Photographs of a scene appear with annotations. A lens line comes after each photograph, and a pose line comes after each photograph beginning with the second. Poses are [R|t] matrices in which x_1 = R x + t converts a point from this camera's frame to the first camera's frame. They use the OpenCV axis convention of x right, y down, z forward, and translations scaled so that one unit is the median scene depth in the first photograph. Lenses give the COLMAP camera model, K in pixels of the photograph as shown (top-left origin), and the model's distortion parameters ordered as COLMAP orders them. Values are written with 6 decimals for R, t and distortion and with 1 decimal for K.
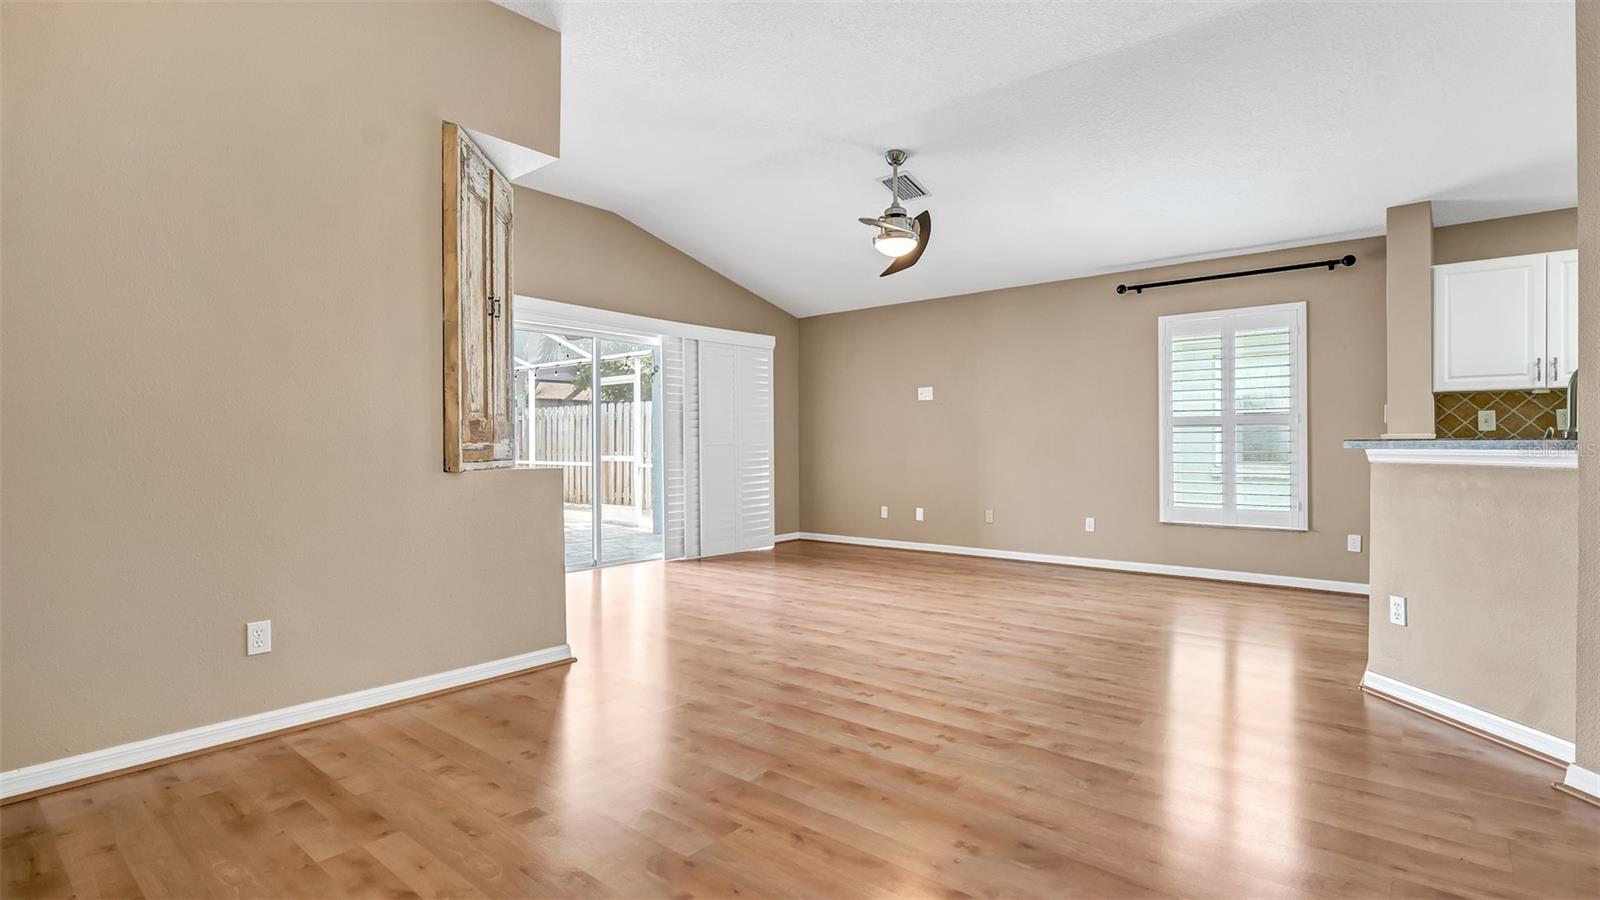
lens RADIAL K [[754.0, 0, 805.1], [0, 754.0, 444.5], [0, 0, 1]] dist [-0.000173, 0.000250]
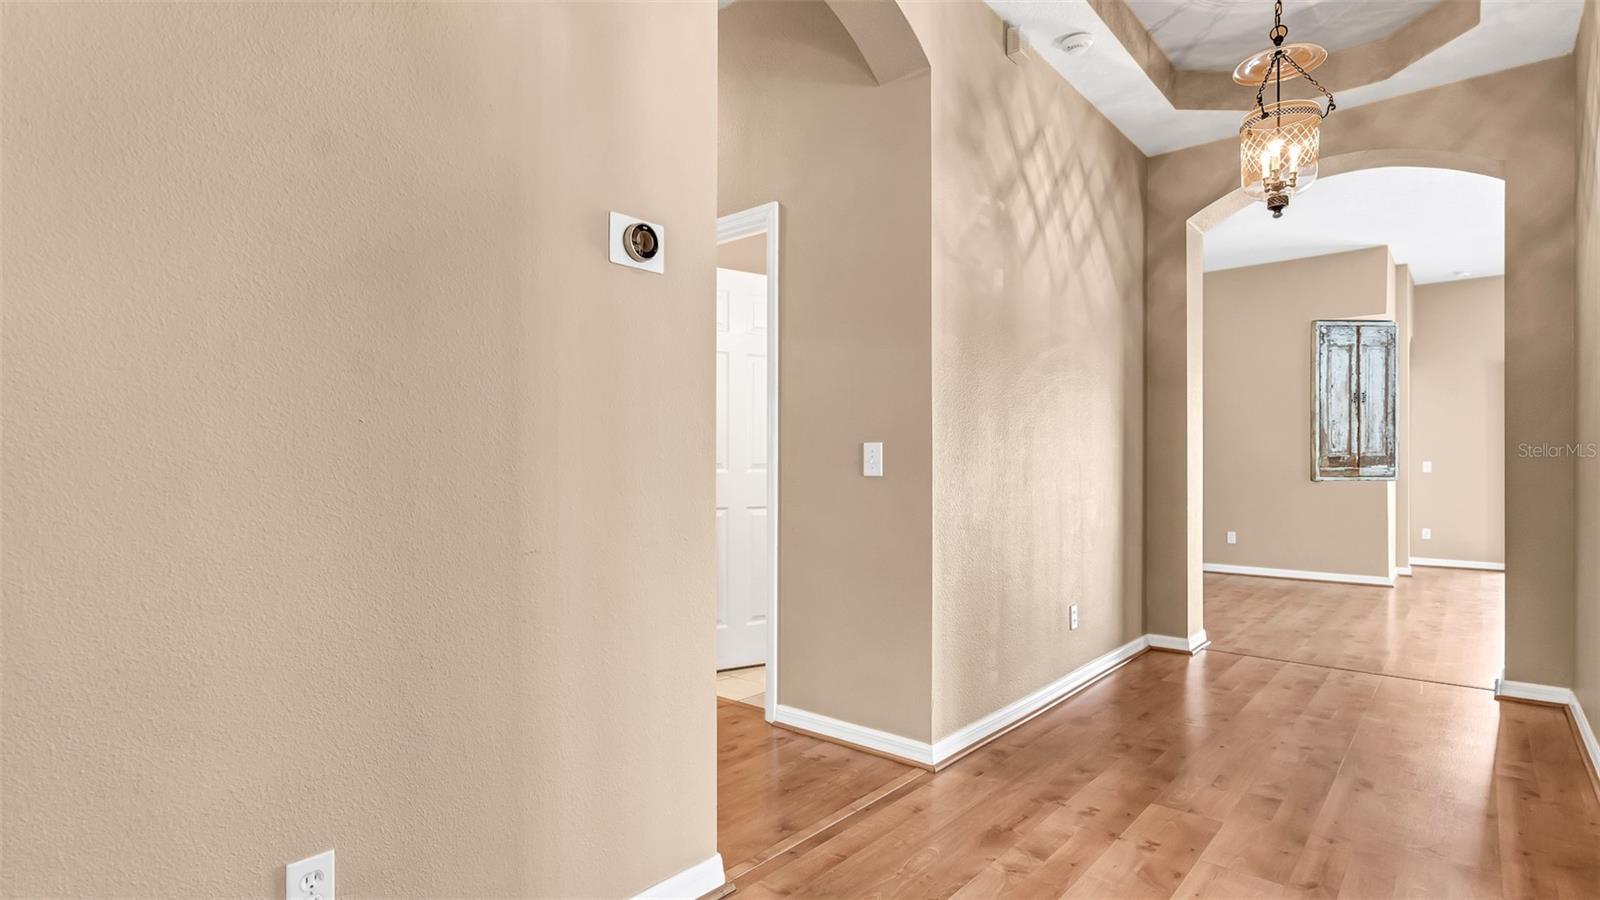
lens RADIAL K [[773.5, 0, 784.7], [0, 773.5, 458.3], [0, 0, 1]] dist [-0.001086, 0.000496]
pose [[-0.035491, 0.000030, -0.999370, 1.603093], [-0.005087, 0.999987, 0.000211, -0.018148], [0.999357, 0.005091, -0.035490, -0.394993]]
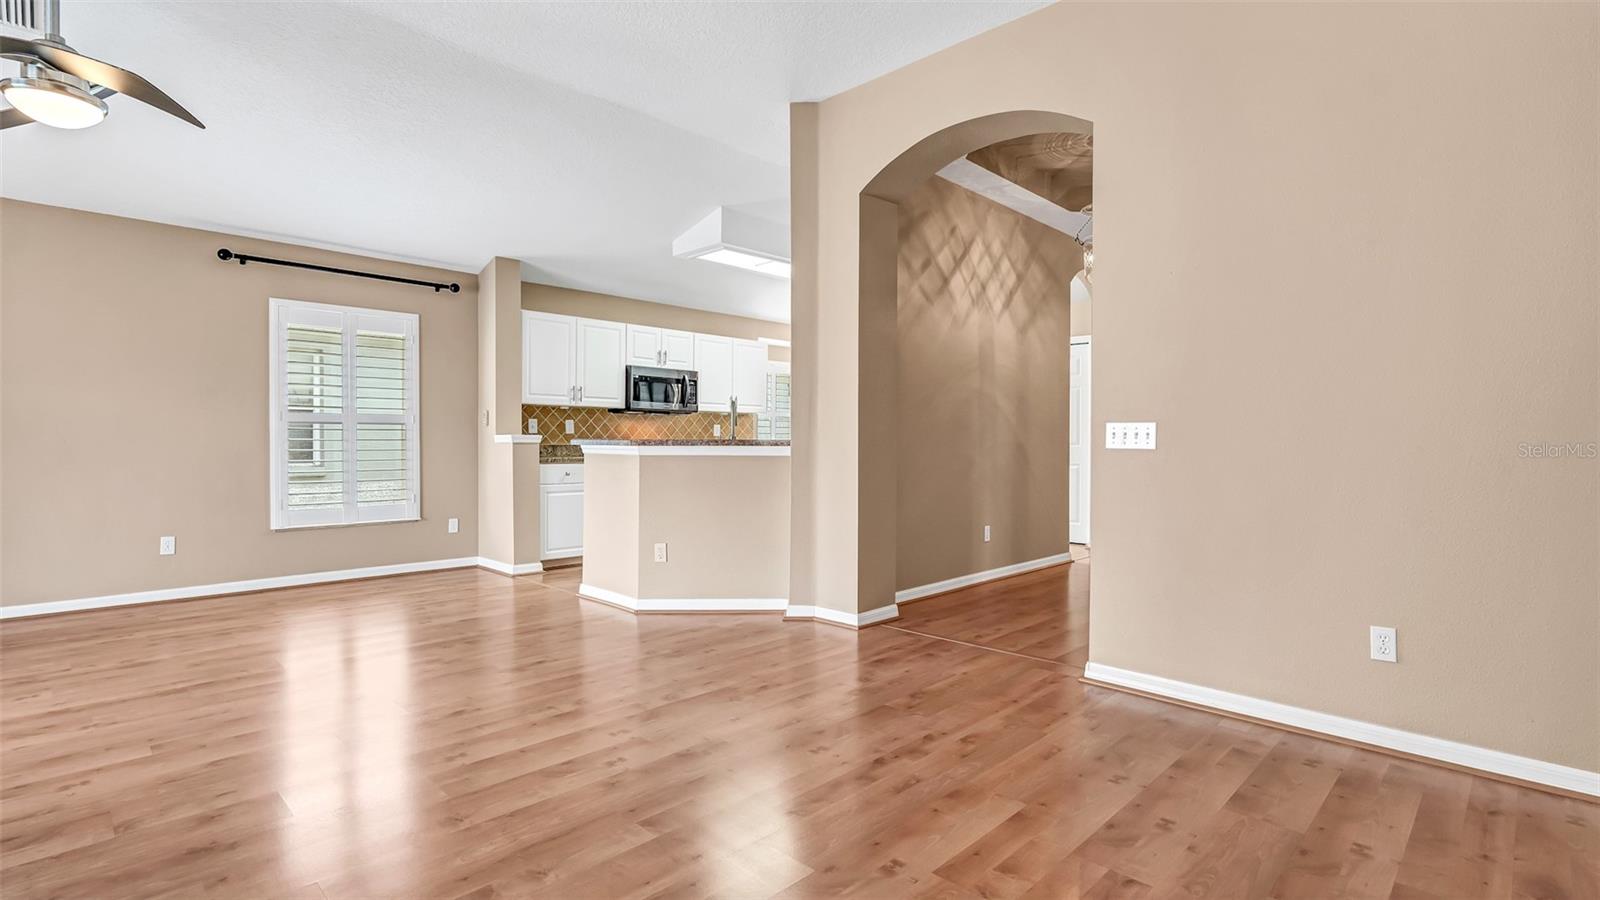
lens RADIAL K [[754.0, 0, 805.1], [0, 754.0, 444.5], [0, 0, 1]] dist [-0.000173, 0.000250]
pose [[0.083274, 0.000138, 0.996527, -0.583632], [-0.002143, 0.999998, 0.000040, 0.002192], [-0.996524, -0.002139, 0.083274, 0.489471]]
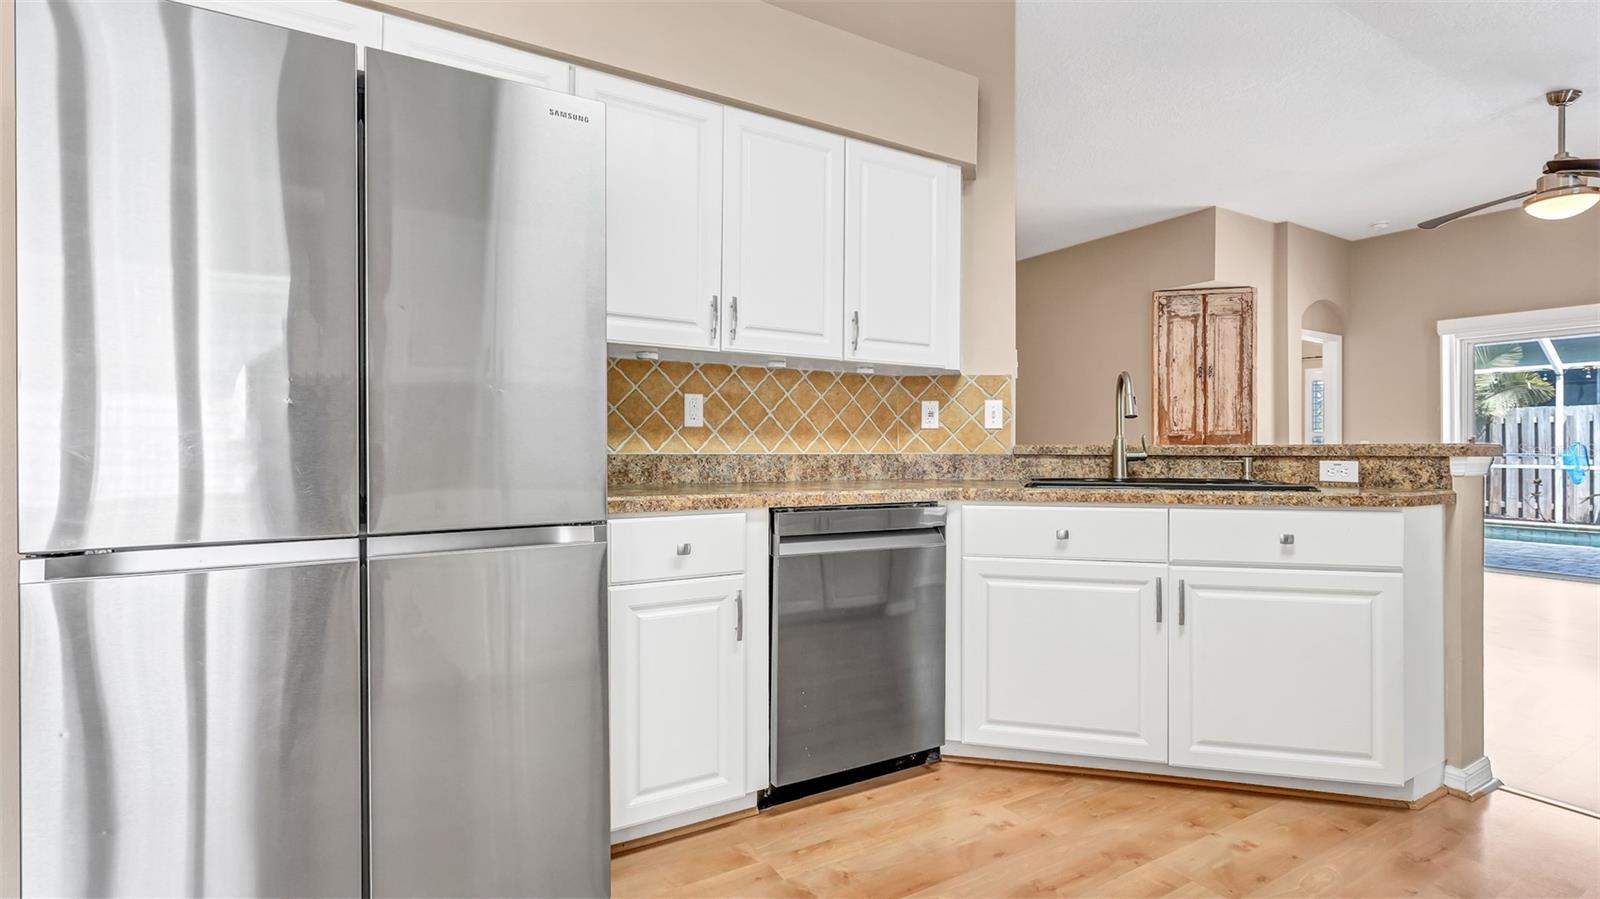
lens RADIAL K [[758.0, 0, 798.4], [0, 758.0, 443.1], [0, 0, 1]] dist [-0.000911, 0.000306]
pose [[-0.322287, -0.002433, -0.946639, 1.583996], [-0.002872, 0.999995, -0.001592, -0.005740], [0.946638, 0.002205, -0.322292, 0.661101]]
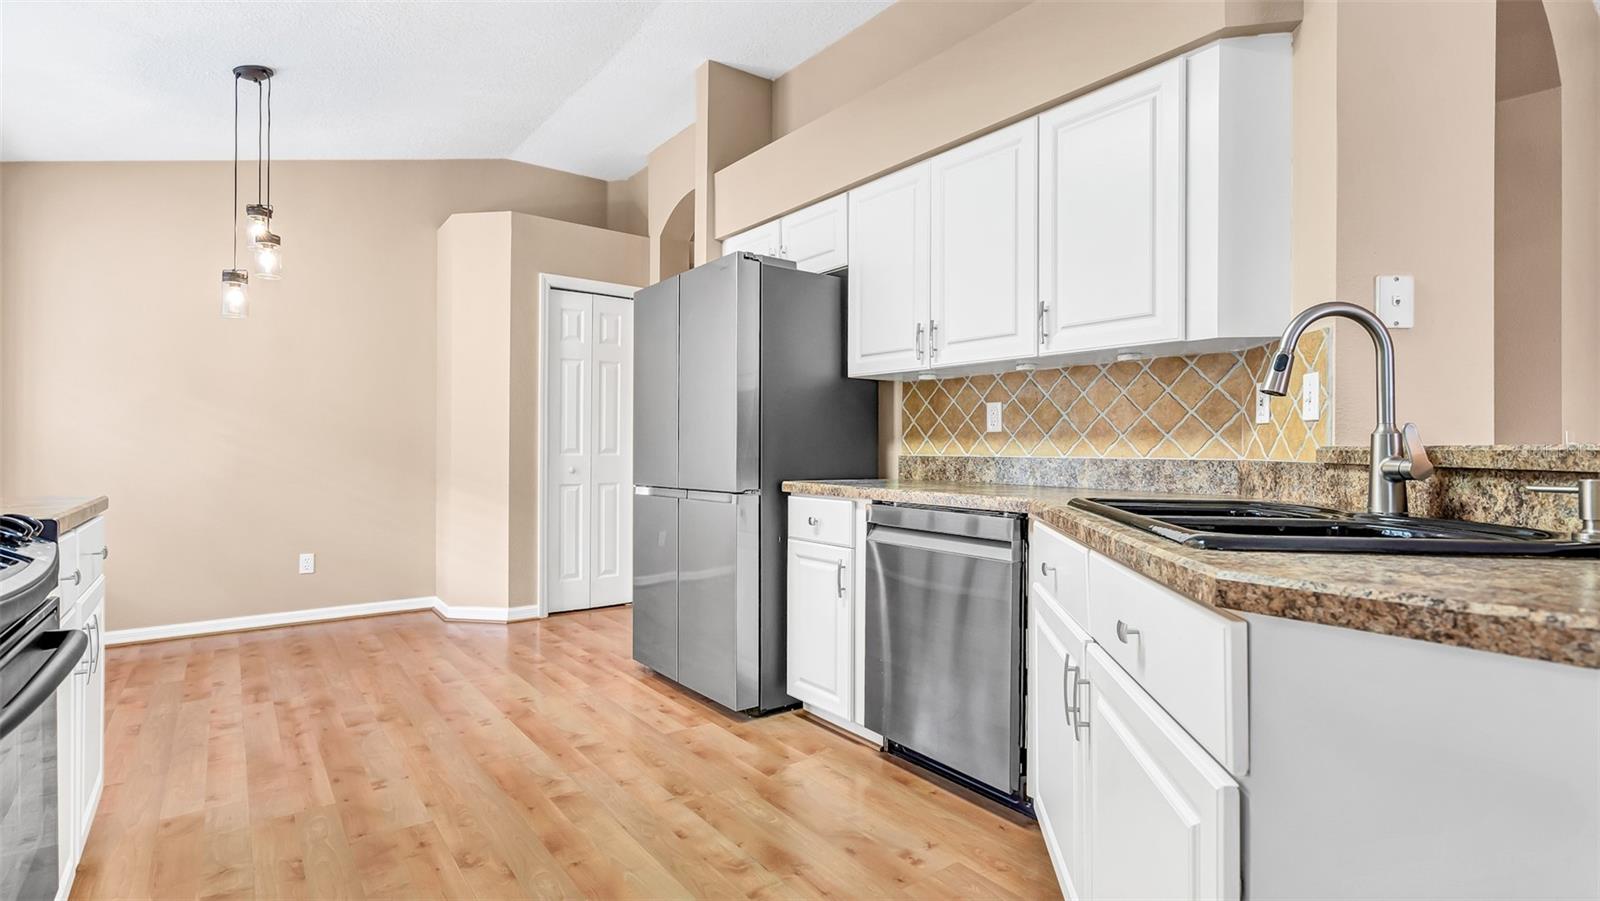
lens RADIAL K [[736.0, 0, 782.2], [0, 736.0, 446.5], [0, 0, 1]] dist [-0.000292, 0.000040]
pose [[-0.974010, 0.002829, 0.226488, 0.978579], [0.002424, 0.999995, -0.002067, -0.005959], [-0.226493, -0.001464, -0.974012, 1.133843]]
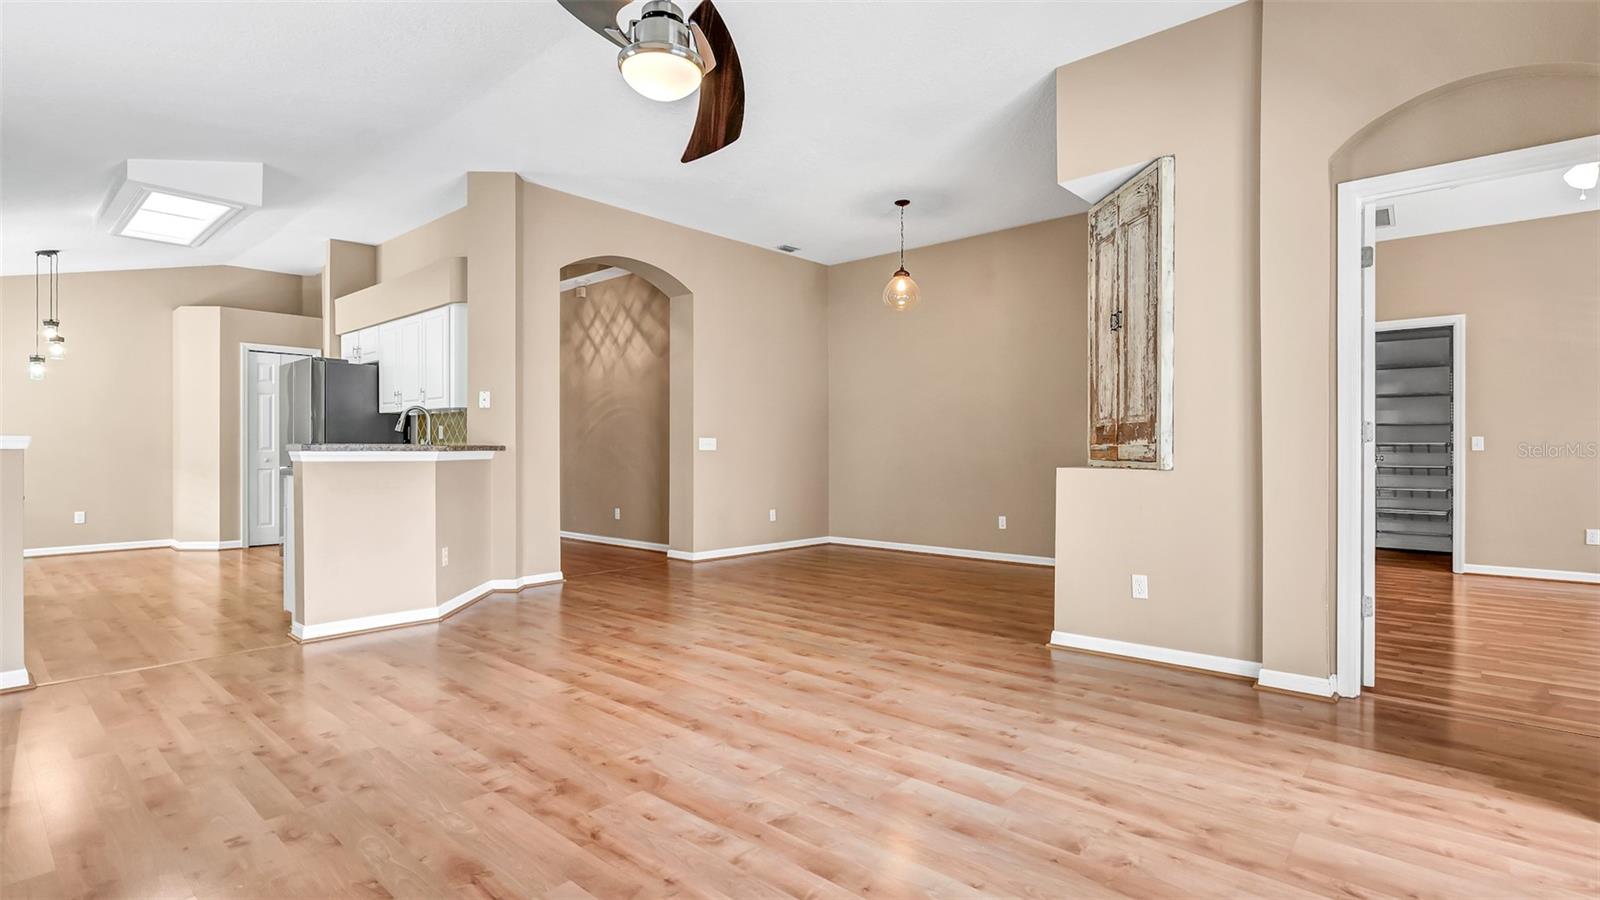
lens RADIAL K [[759.0, 0, 803.3], [0, 759.0, 450.8], [0, 0, 1]] dist [0.001293, 0.000893]
pose [[-0.999375, 0.003529, 0.035182, 0.002699], [0.003675, 0.999985, 0.004089, 0.001408], [-0.035167, 0.004216, -0.999373, 2.101253]]
